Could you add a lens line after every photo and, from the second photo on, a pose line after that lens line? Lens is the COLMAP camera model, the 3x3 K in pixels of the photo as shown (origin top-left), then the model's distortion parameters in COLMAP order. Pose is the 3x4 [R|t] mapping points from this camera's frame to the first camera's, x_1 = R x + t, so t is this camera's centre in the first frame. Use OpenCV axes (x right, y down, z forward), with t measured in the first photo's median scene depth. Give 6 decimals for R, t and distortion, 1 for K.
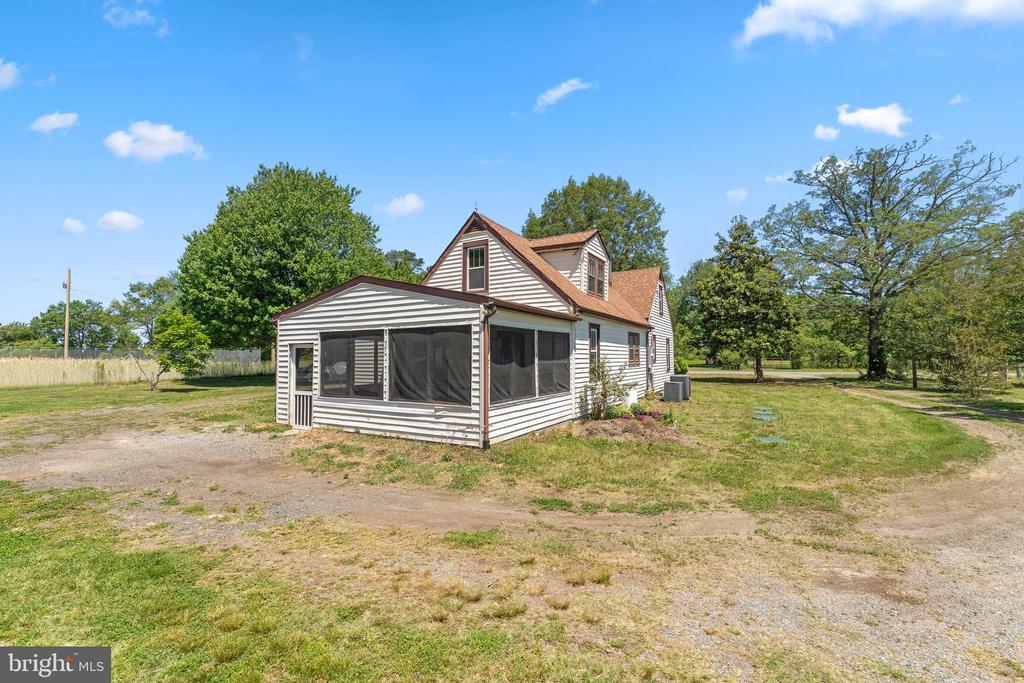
lens RADIAL K [[436.0, 0, 512.0], [0, 436.0, 341.5], [0, 0, 1]] dist [0.000334, -0.000260]
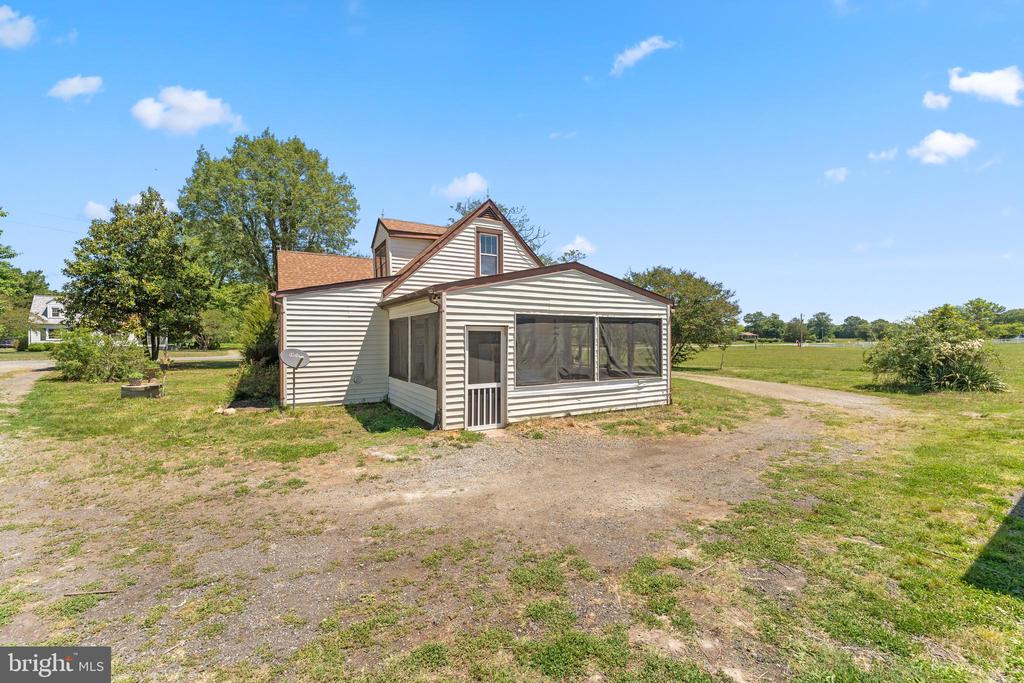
lens RADIAL K [[419.3, 0, 512.0], [0, 419.3, 341.5], [0, 0, 1]] dist [-0.000882, -0.000087]
pose [[0.500508, -0.002503, 0.865728, -0.923486], [-0.031568, 0.999278, 0.021139, 0.013106], [-0.865156, -0.037910, 0.500068, 0.456641]]
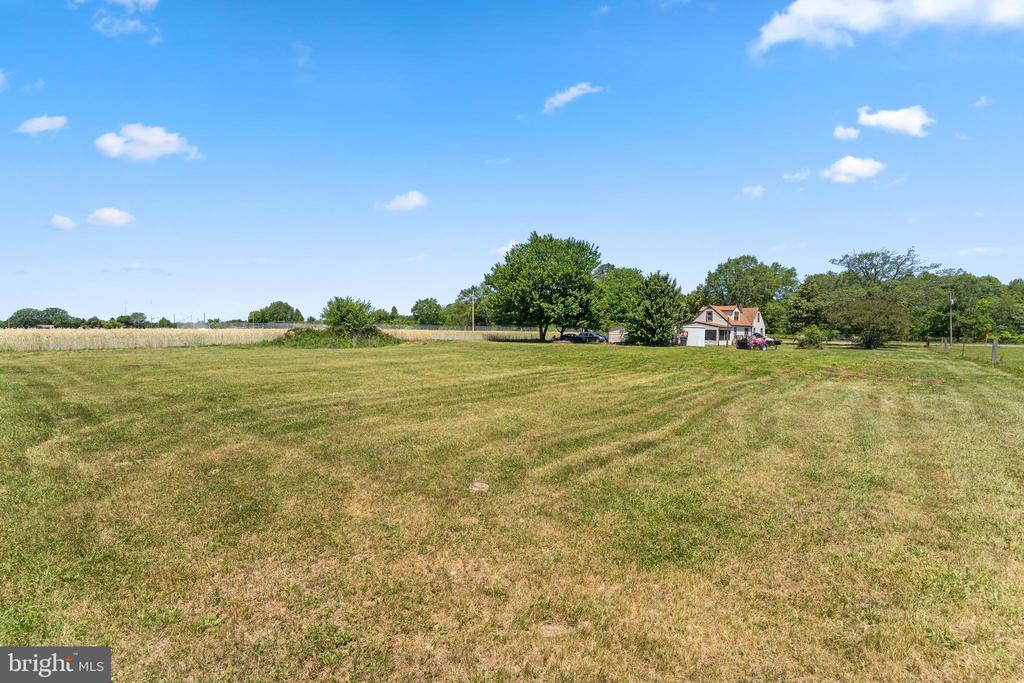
lens RADIAL K [[418.1, 0, 512.0], [0, 418.1, 341.5], [0, 0, 1]] dist [0.001097, 0.000101]
pose [[0.948504, 0.018431, -0.316228, -0.720249], [0.001738, 0.997988, 0.063380, -0.188750], [0.316759, -0.060665, 0.946564, -4.360200]]
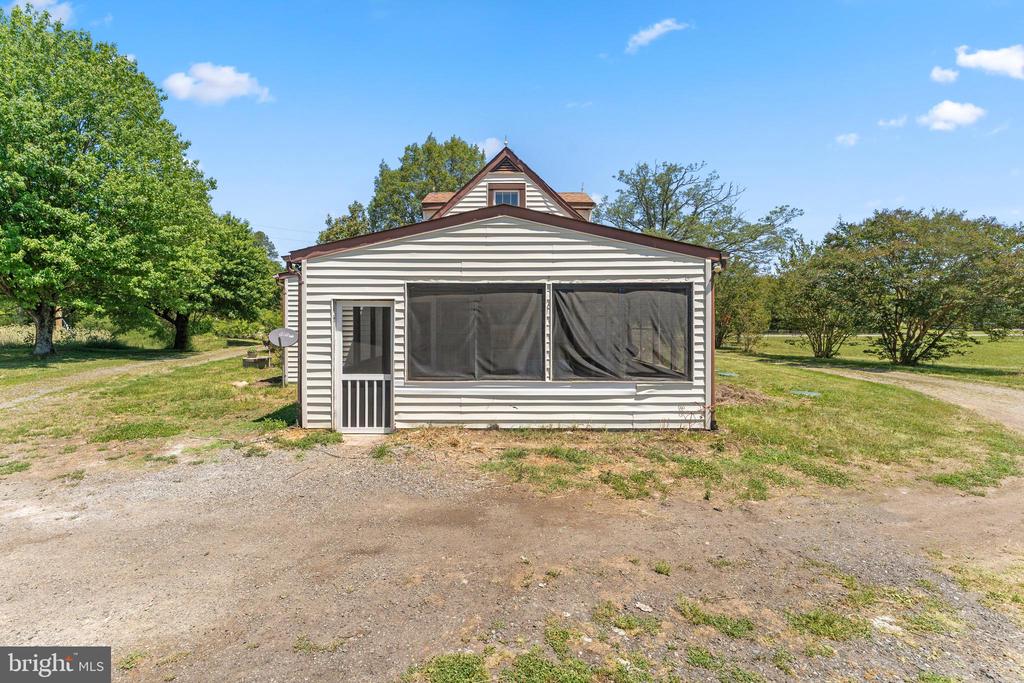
lens RADIAL K [[420.5, 0, 503.8], [0, 420.5, 325.5], [0, 0, 1]] dist [-0.000887, 0.000011]
pose [[0.870174, 0.000550, 0.492744, -0.490800], [-0.020822, 0.999147, 0.035656, 0.013030], [-0.492305, -0.041287, 0.869443, 0.296133]]
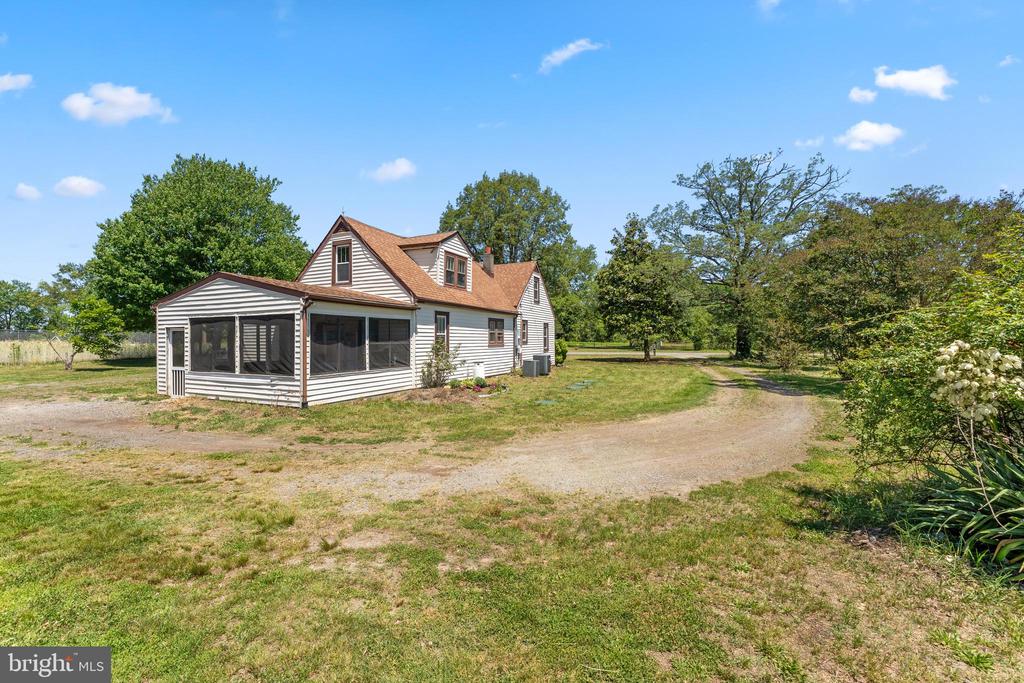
lens RADIAL K [[424.8, 0, 496.9], [0, 424.8, 340.0], [0, 0, 1]] dist [-0.000657, -0.000105]
pose [[0.997502, 0.001195, 0.070631, 0.256058], [-0.003788, 0.999323, 0.036587, -0.005457], [-0.070539, -0.036763, 0.996831, -0.184037]]
